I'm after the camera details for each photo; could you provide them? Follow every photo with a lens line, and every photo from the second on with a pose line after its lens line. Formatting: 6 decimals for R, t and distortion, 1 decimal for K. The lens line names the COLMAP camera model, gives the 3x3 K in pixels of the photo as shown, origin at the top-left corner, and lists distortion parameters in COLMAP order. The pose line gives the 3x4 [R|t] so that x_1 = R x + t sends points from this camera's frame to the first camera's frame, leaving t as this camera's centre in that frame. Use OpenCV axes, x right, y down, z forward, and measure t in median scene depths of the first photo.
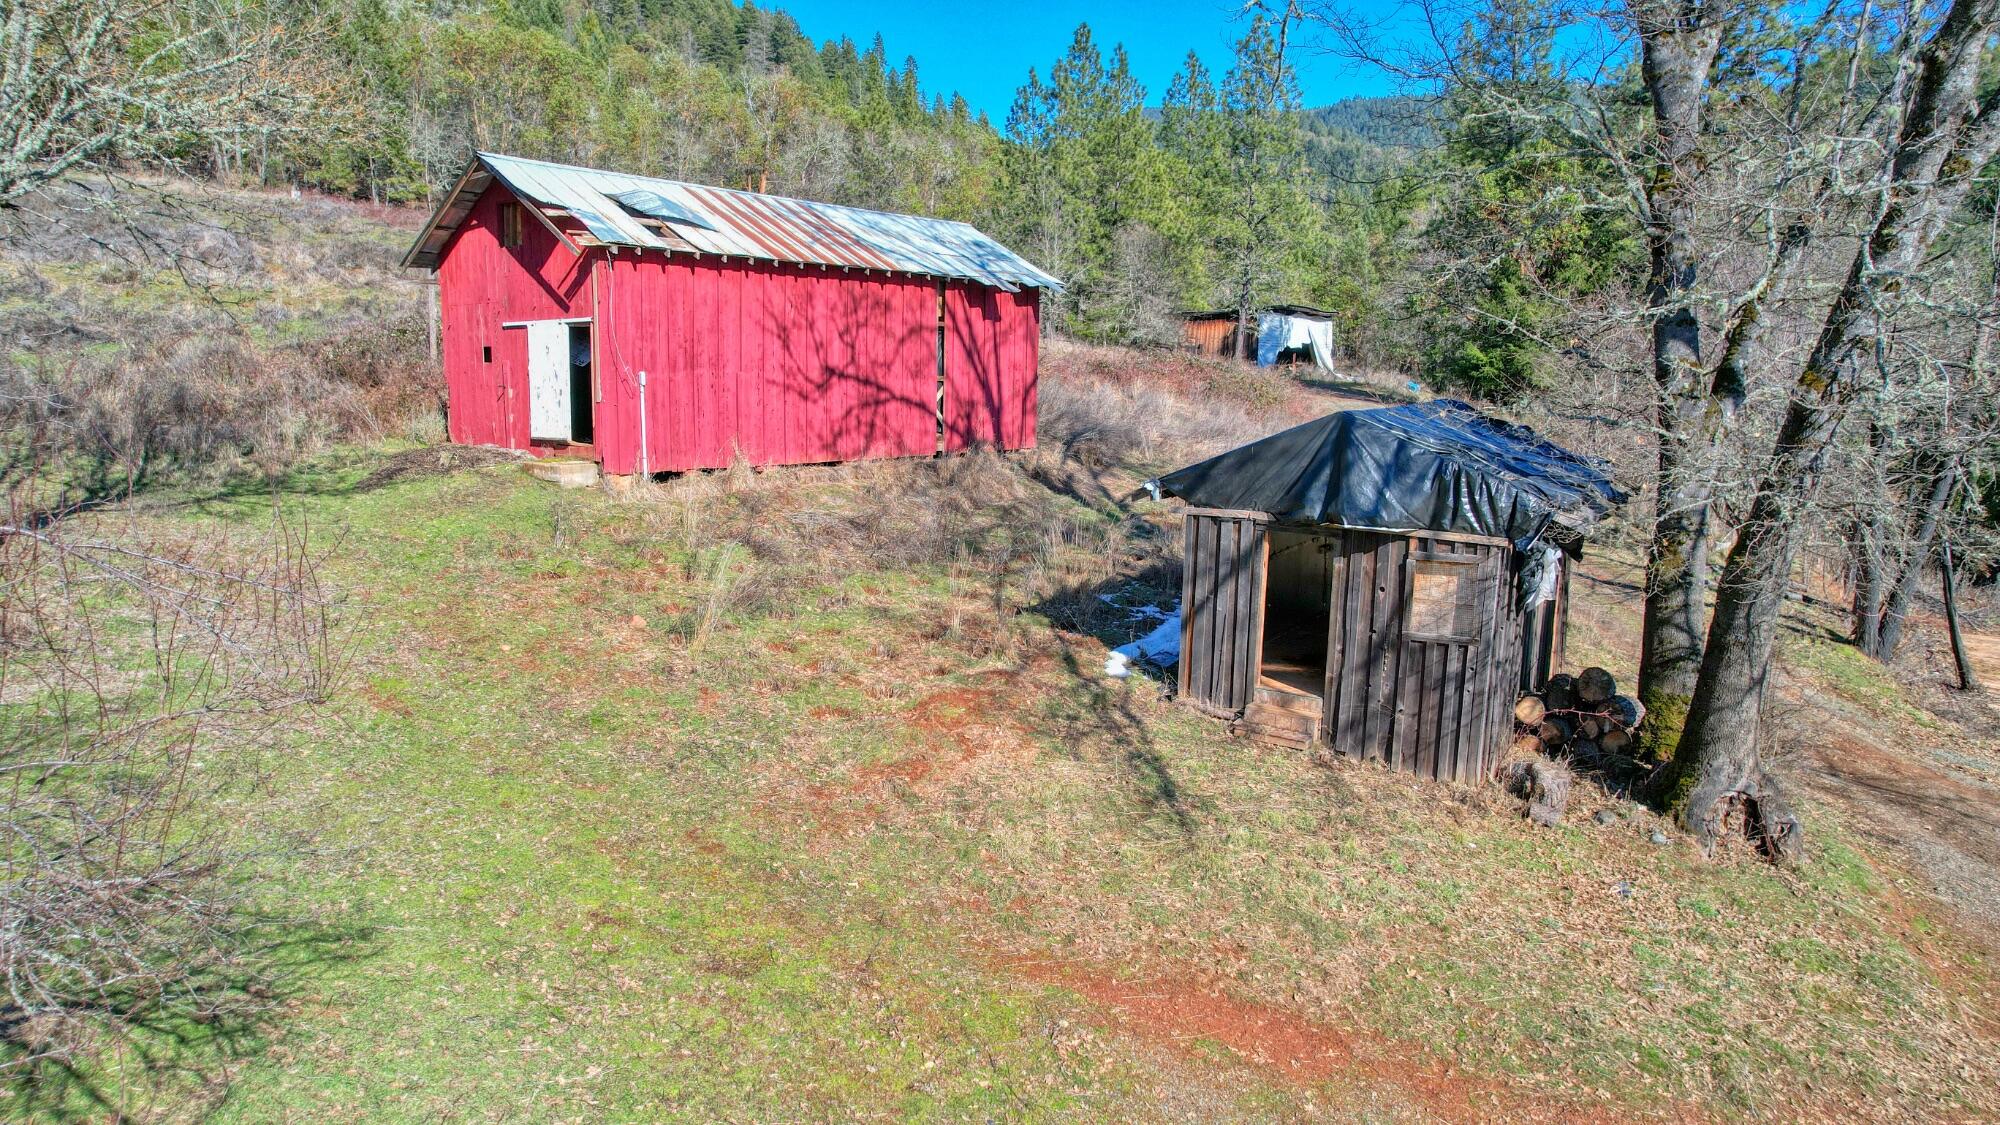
lens RADIAL K [[1339.9, 0, 1000.0], [0, 1339.9, 562.5], [0, 0, 1]] dist [-0.003684, -0.000088]
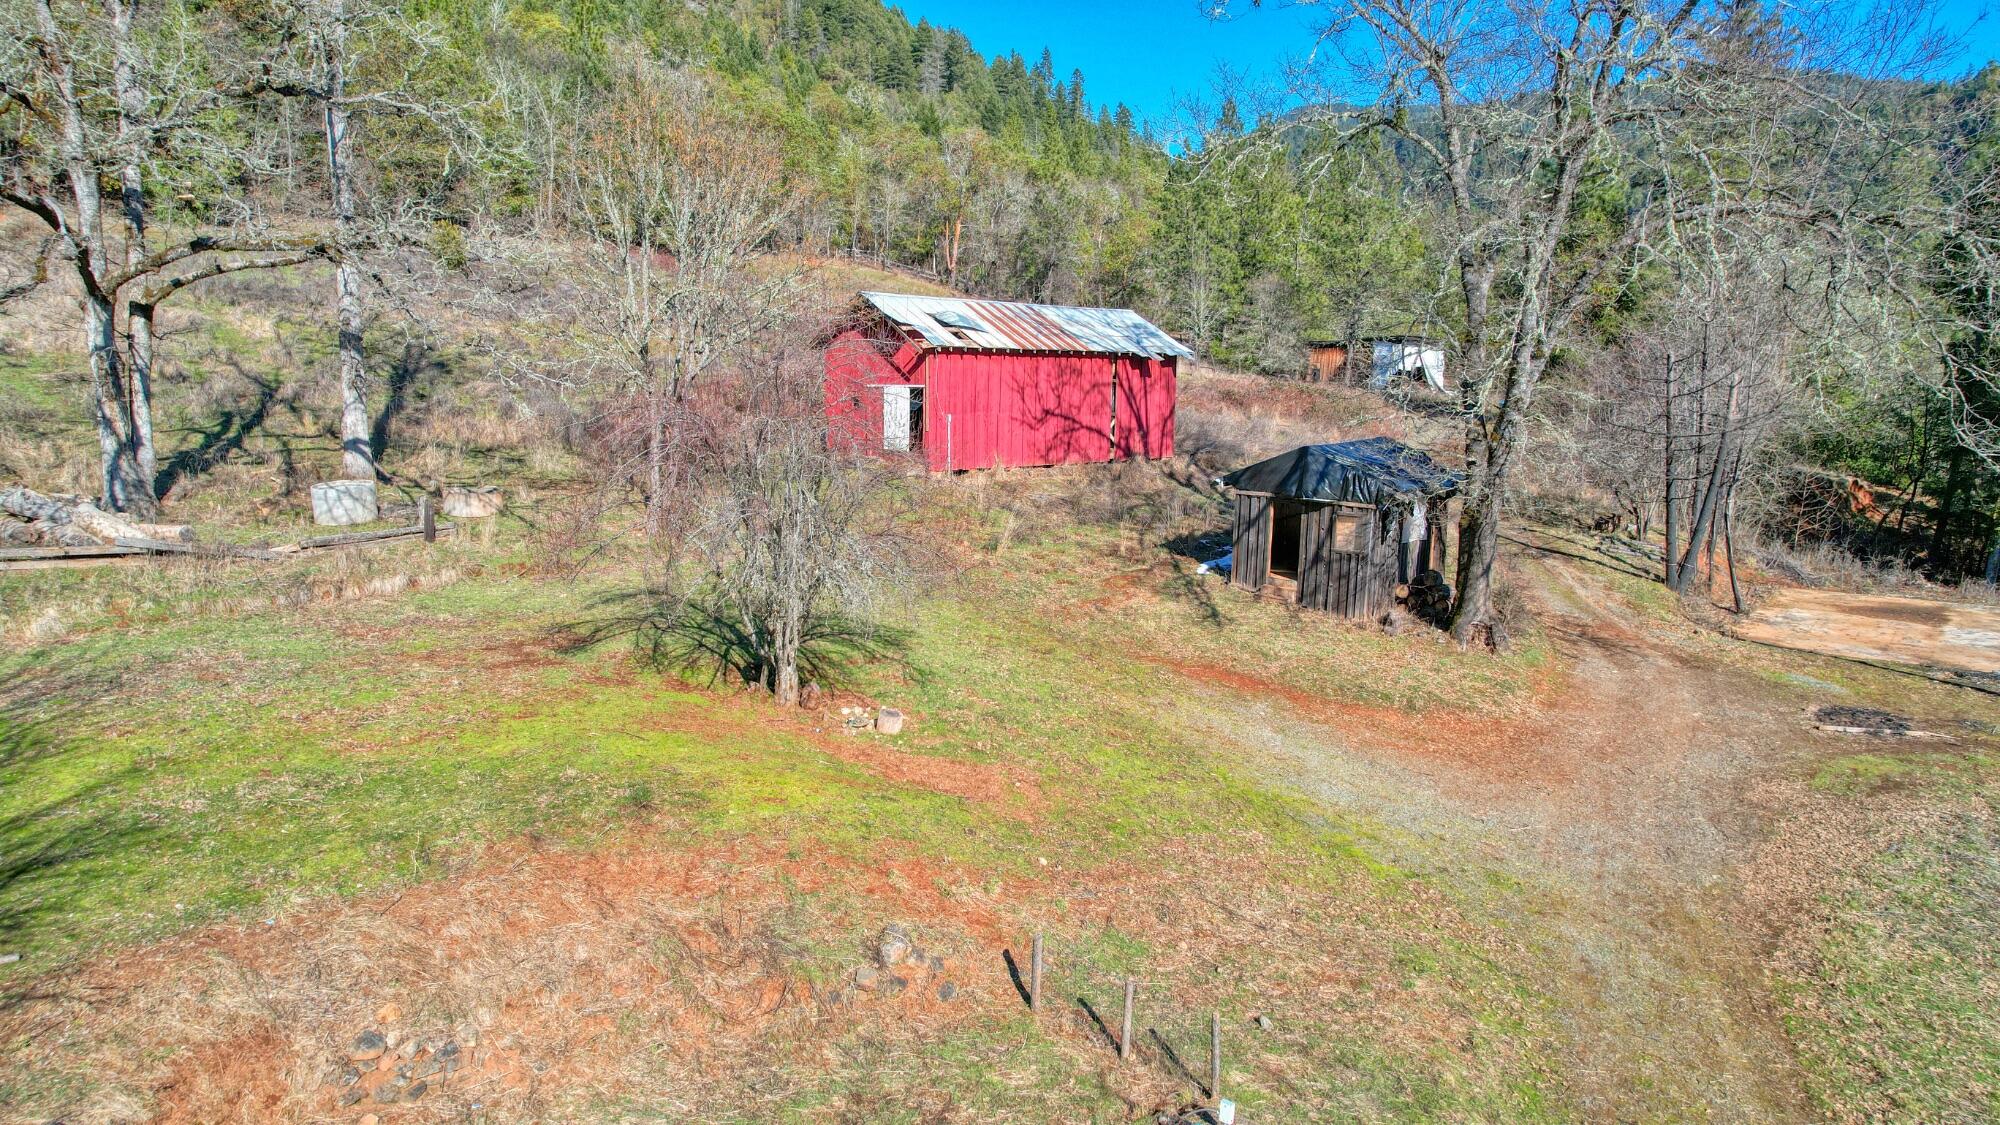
lens RADIAL K [[1293.8, 0, 1000.0], [0, 1293.8, 562.5], [0, 0, 1]] dist [-0.007535, -0.001063]
pose [[0.992739, 0.020291, -0.118561, 0.011232], [-0.019980, 0.999793, 0.003819, 0.047013], [0.118613, -0.001423, 0.992939, -0.692928]]
